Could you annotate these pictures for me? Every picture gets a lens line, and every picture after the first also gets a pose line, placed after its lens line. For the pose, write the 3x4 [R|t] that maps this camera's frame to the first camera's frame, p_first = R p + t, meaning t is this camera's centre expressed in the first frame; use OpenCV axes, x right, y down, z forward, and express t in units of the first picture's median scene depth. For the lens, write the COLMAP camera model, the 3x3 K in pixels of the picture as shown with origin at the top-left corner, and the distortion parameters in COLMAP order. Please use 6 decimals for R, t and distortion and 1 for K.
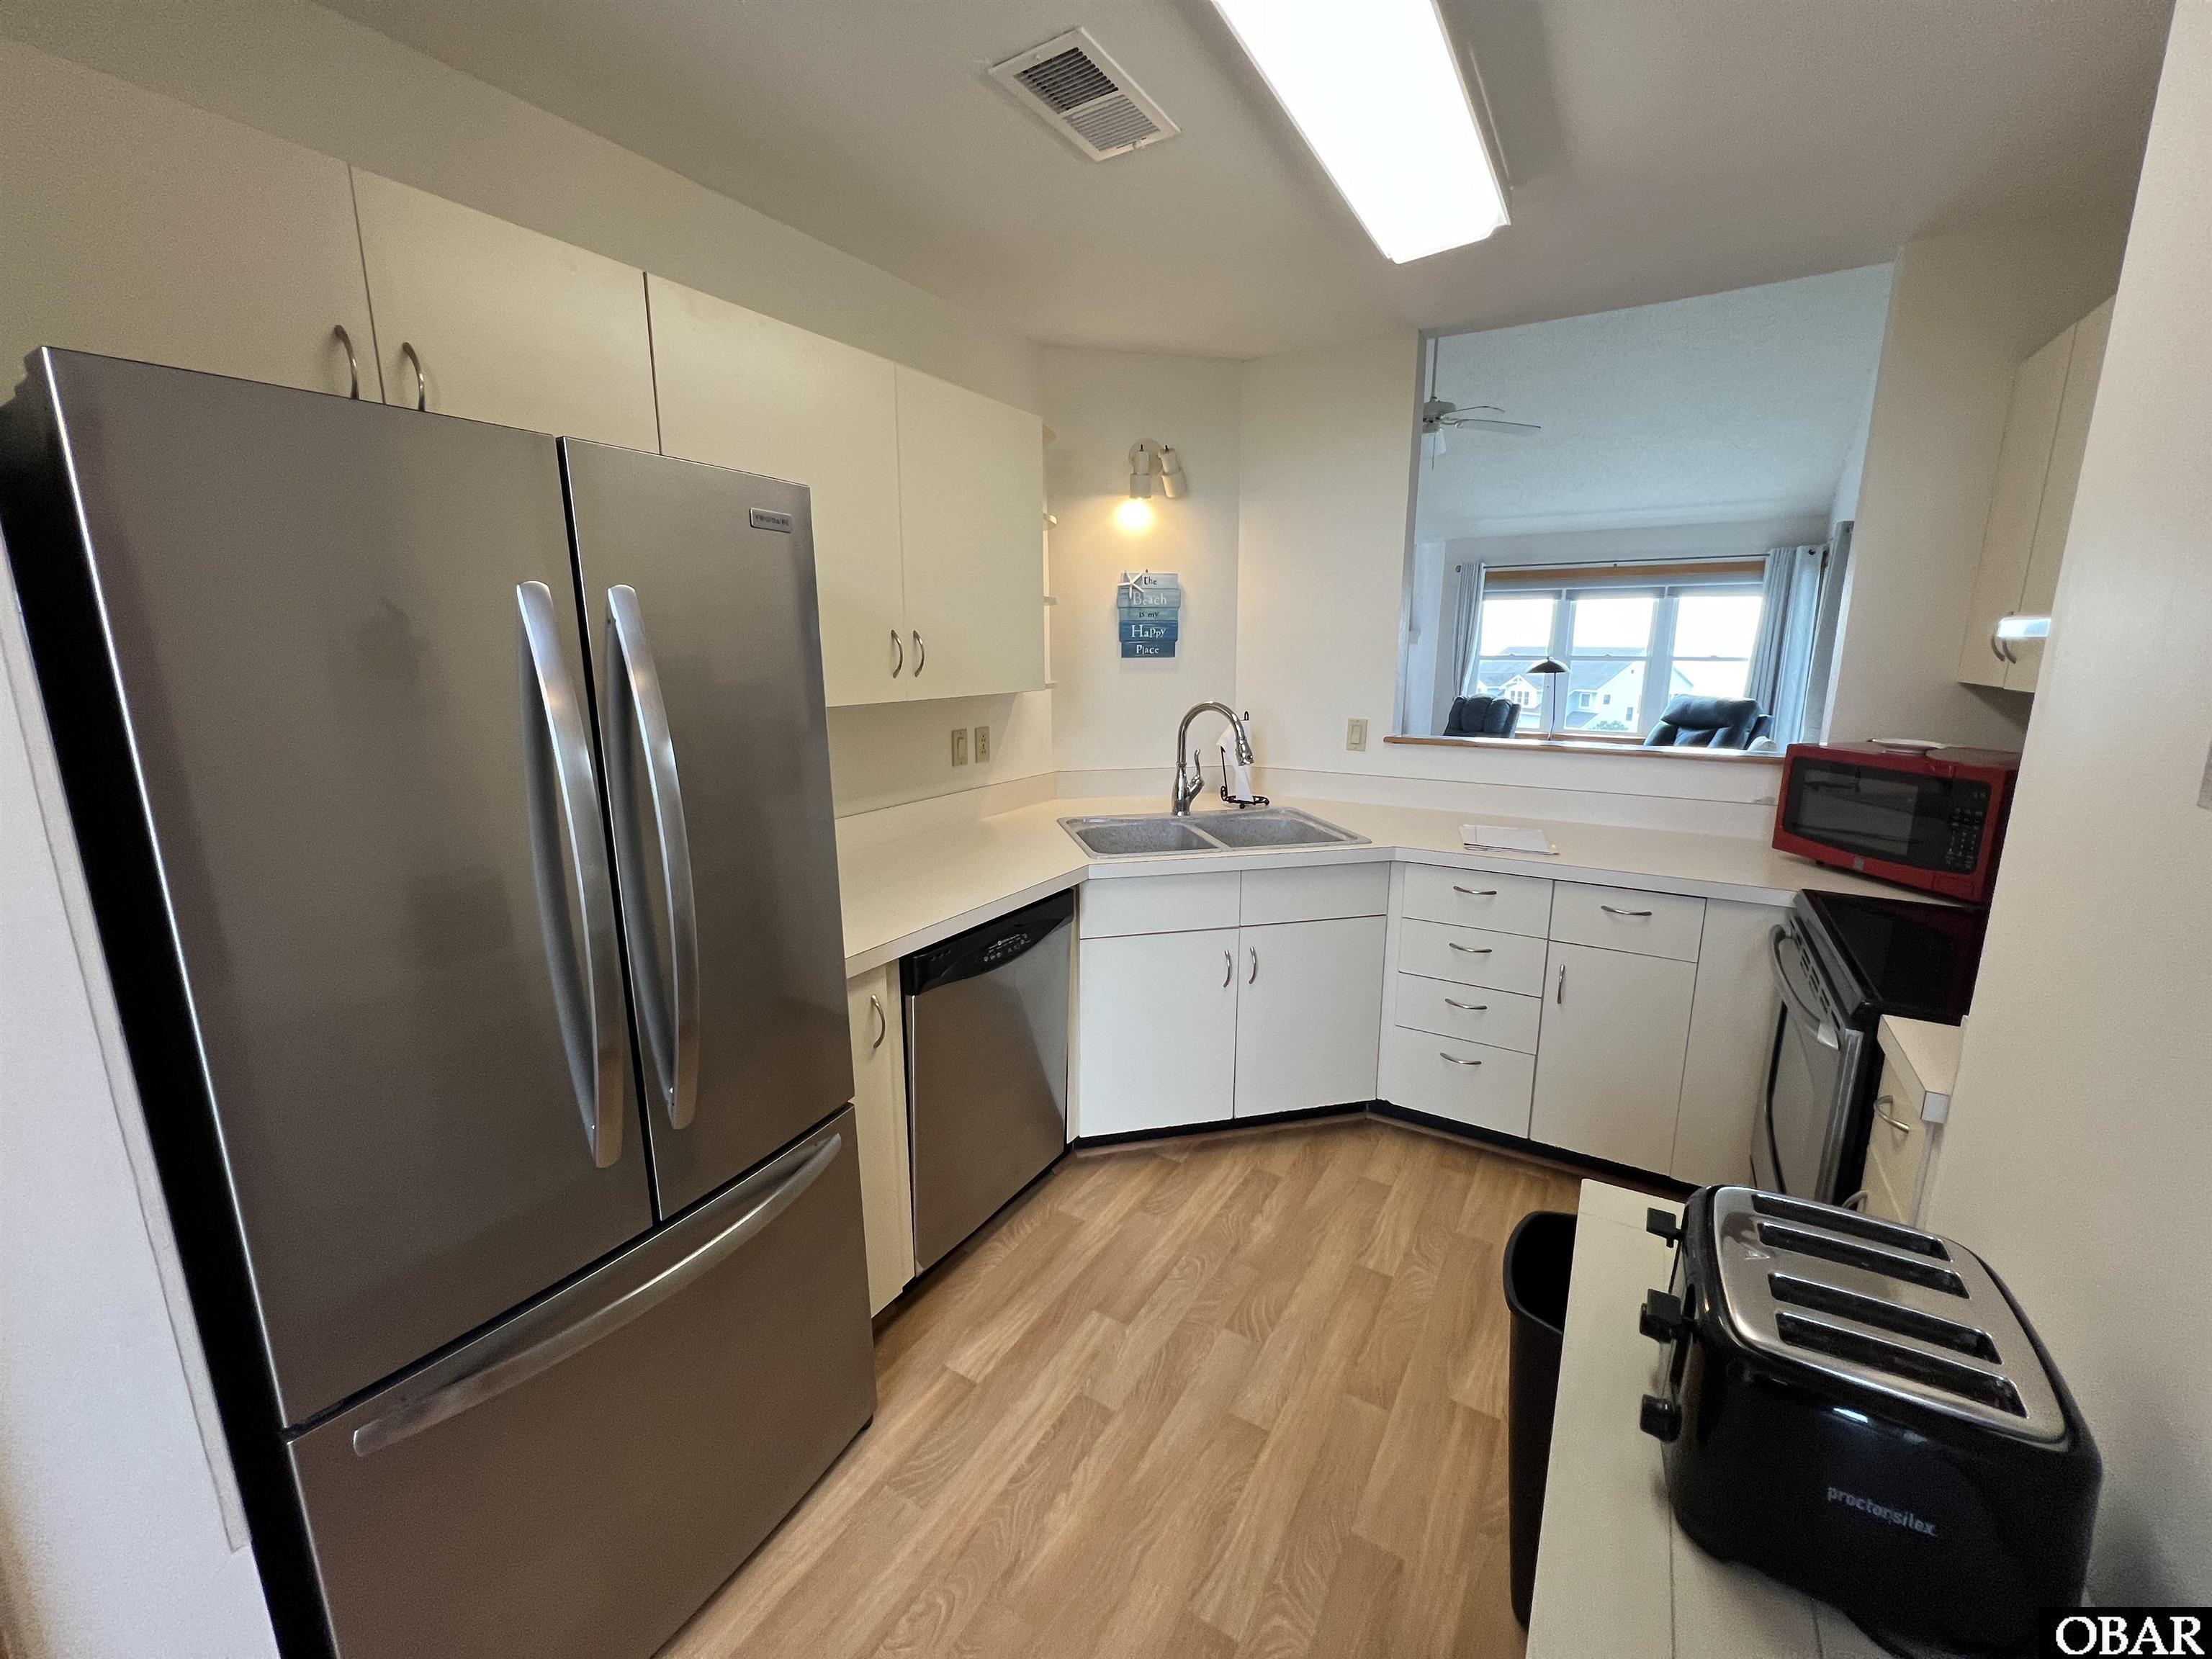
lens RADIAL K [[880.7, 0, 1109.5], [0, 880.7, 828.2], [0, 0, 1]] dist [-0.009503, -0.000029]
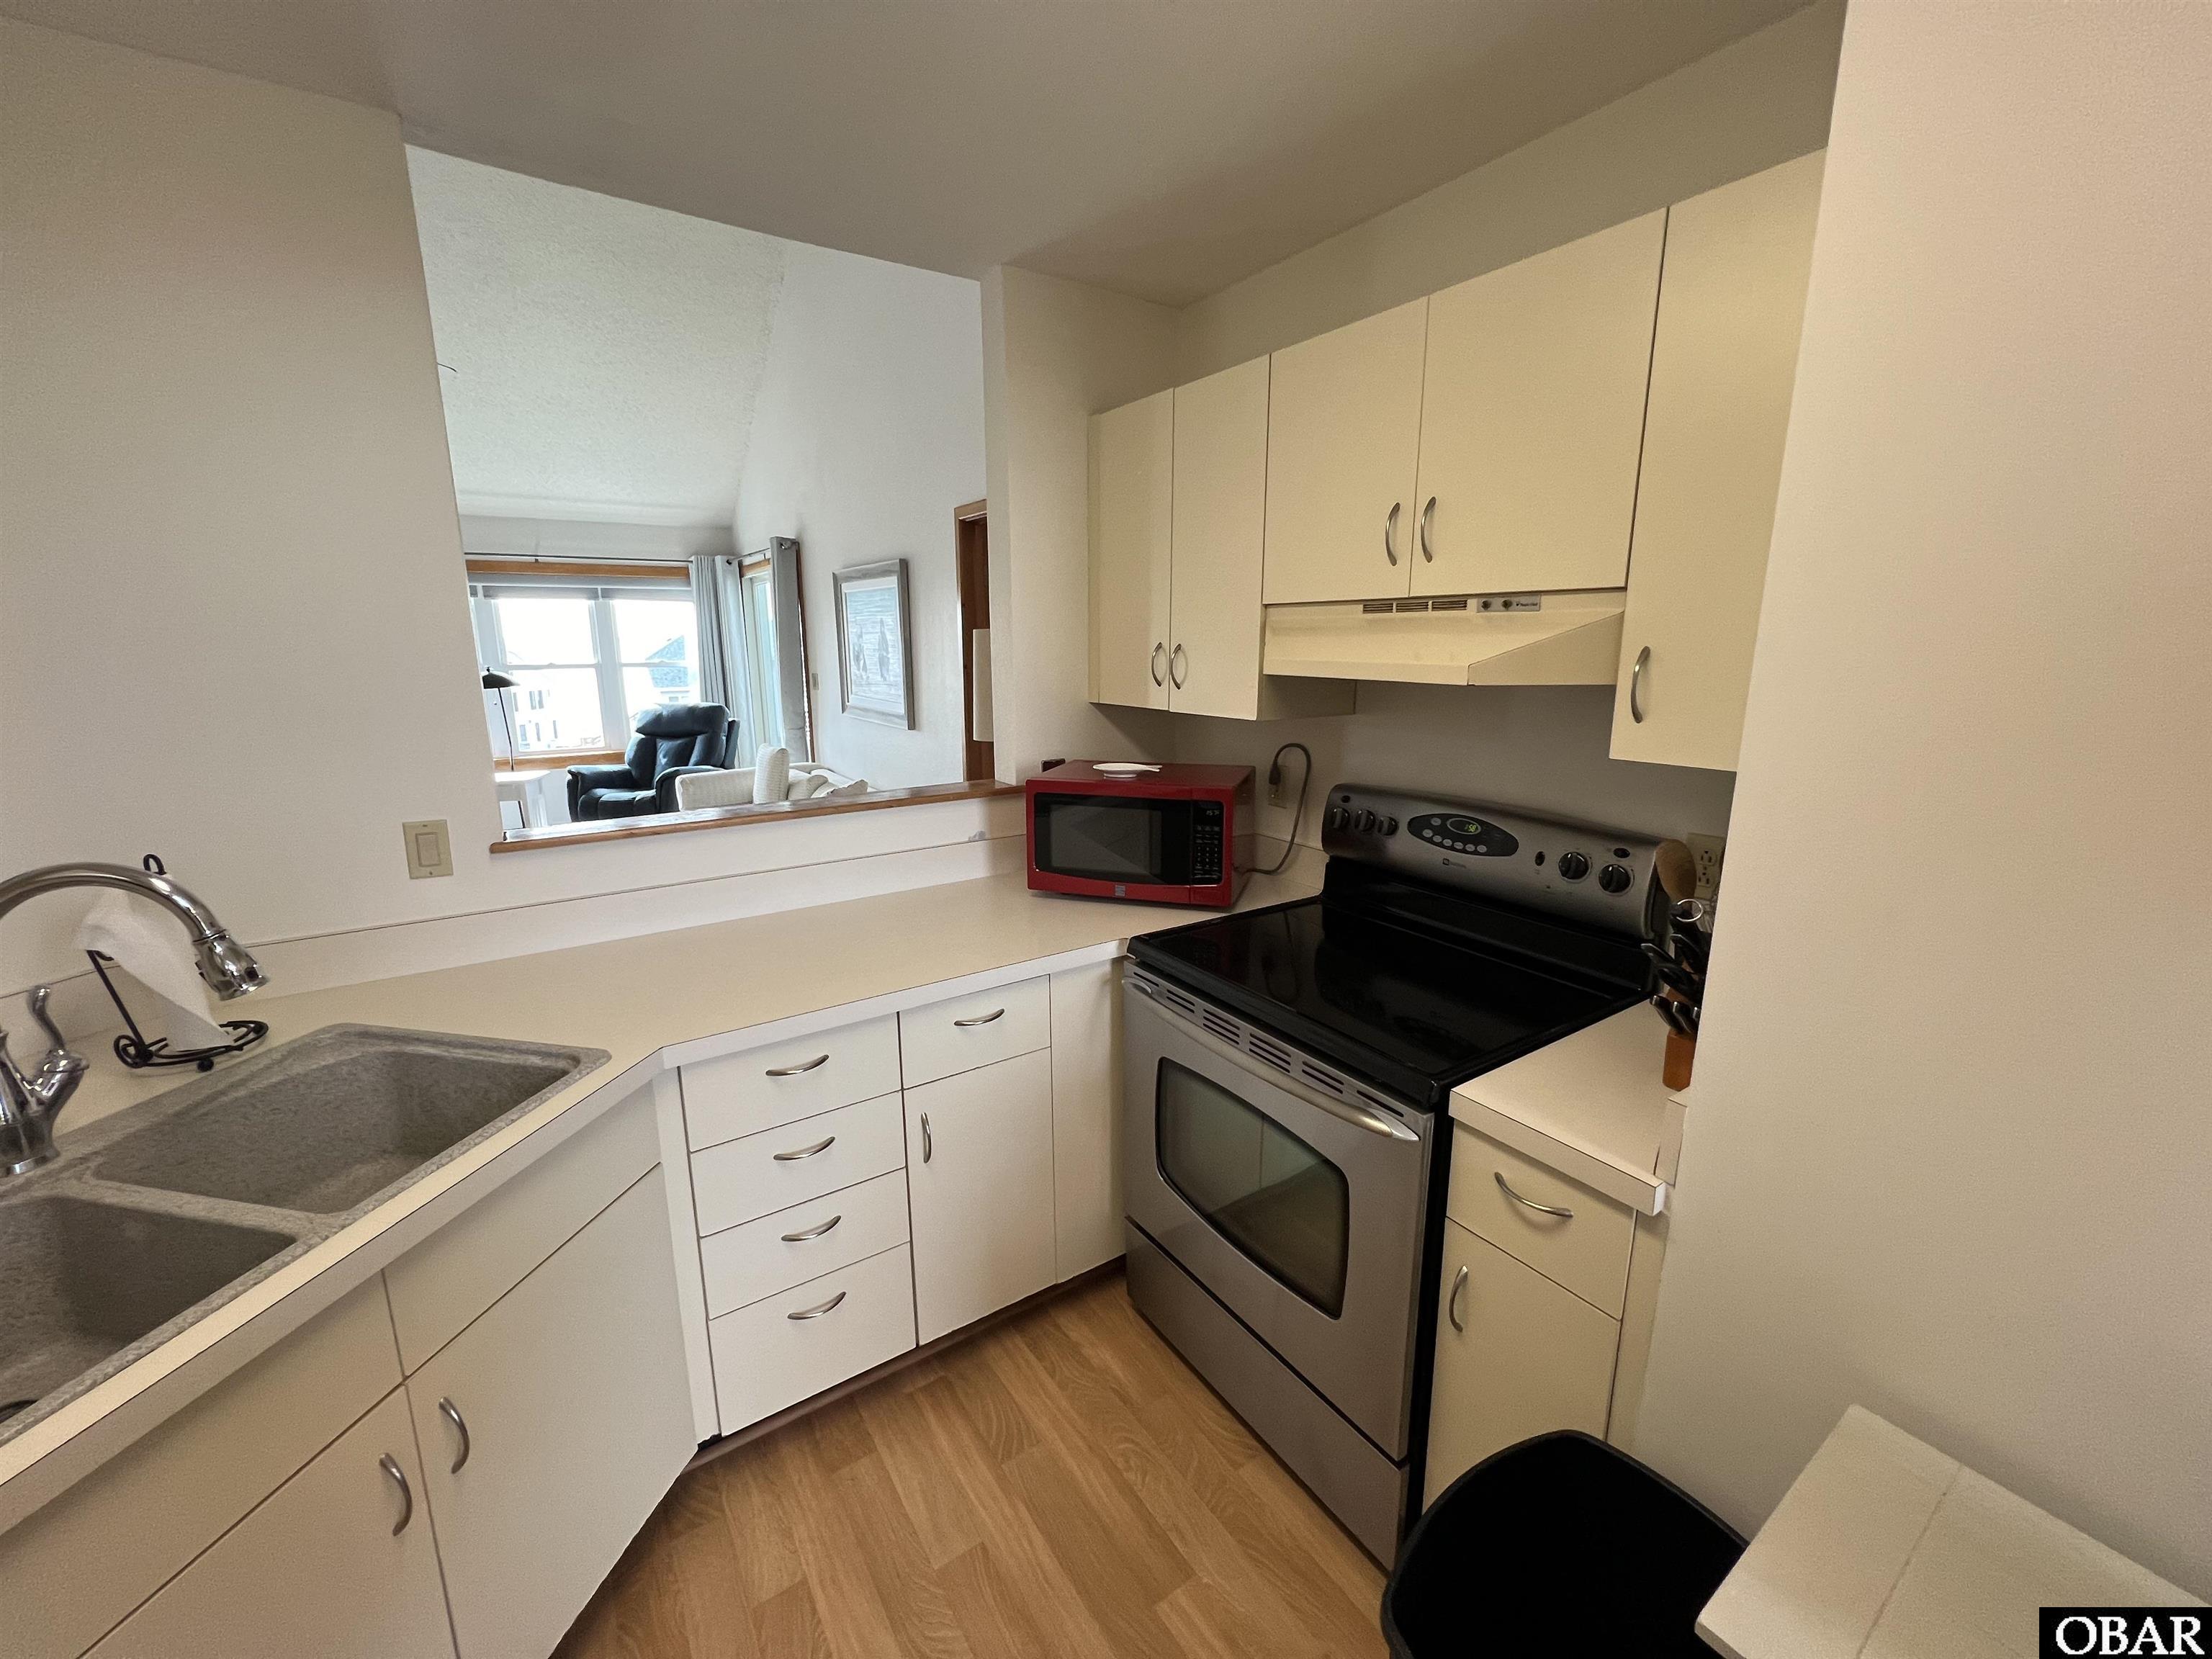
lens RADIAL K [[880.7, 0, 1108.3], [0, 880.7, 823.0], [0, 0, 1]] dist [-0.009503, -0.000029]
pose [[0.414738, -0.185165, 0.890902, -0.029537], [0.186434, 0.975598, 0.115978, -0.113793], [-0.890637, 0.117994, 0.439139, 0.402187]]
